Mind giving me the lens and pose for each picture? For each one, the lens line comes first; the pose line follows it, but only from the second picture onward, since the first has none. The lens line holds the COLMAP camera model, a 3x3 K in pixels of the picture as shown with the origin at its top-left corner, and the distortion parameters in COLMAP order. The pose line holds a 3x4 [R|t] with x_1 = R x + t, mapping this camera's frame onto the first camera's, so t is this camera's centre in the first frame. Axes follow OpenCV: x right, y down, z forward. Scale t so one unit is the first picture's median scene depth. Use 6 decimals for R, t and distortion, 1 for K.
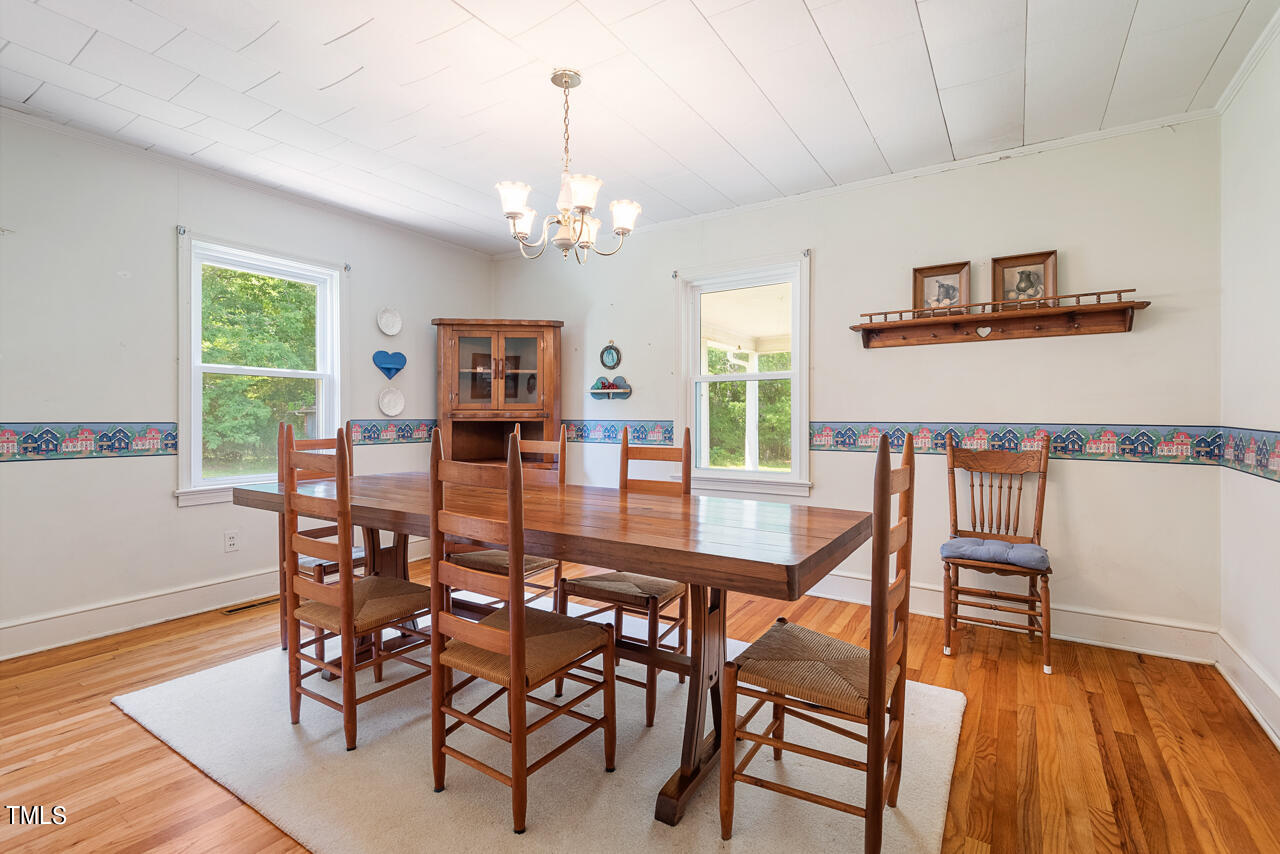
lens RADIAL K [[578.4, 0, 649.0], [0, 578.4, 418.8], [0, 0, 1]] dist [0.030082, -0.018257]
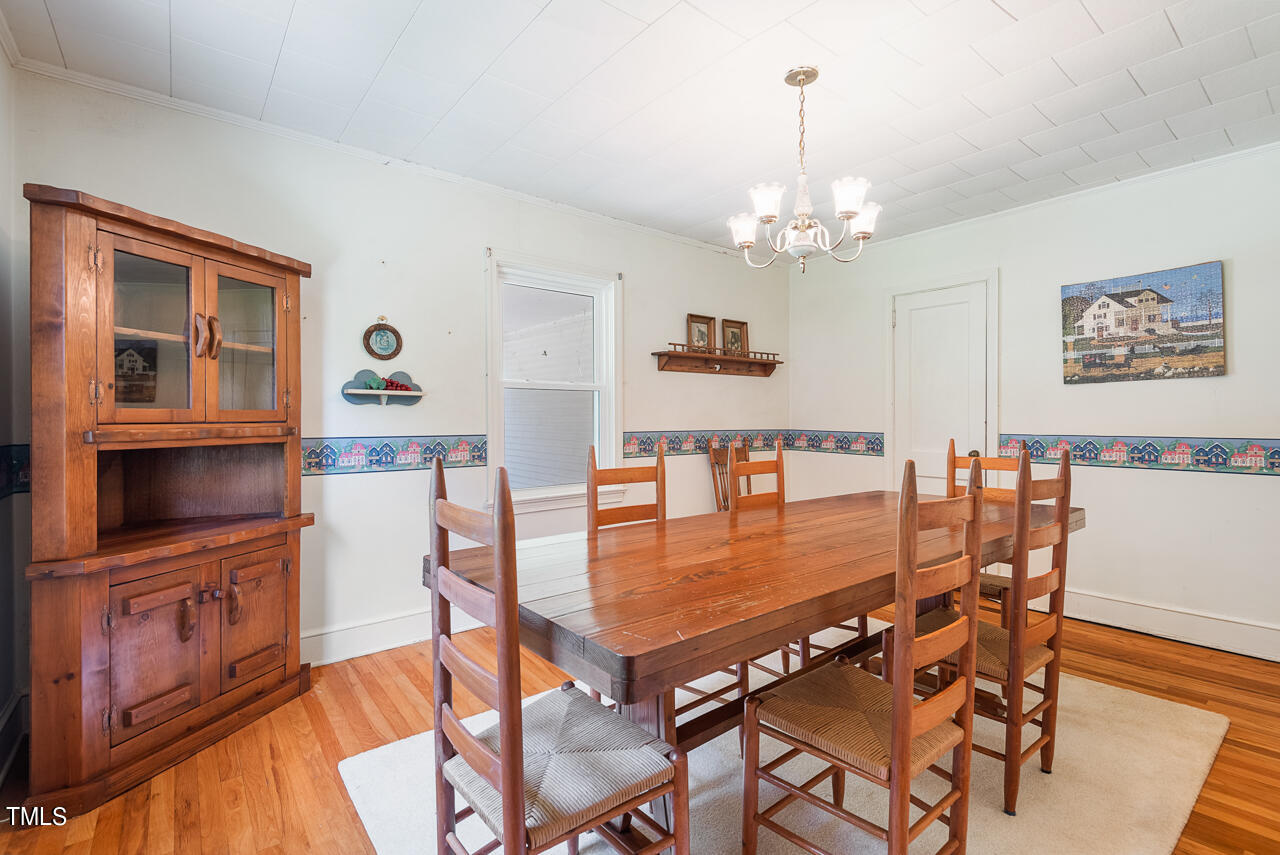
lens RADIAL K [[578.4, 0, 651.0], [0, 578.4, 431.0], [0, 0, 1]] dist [0.030082, -0.018257]
pose [[0.316414, -0.011193, 0.948555, -0.606514], [0.019394, 0.999798, 0.005329, -0.001659], [-0.948423, 0.016710, 0.316567, 0.501850]]
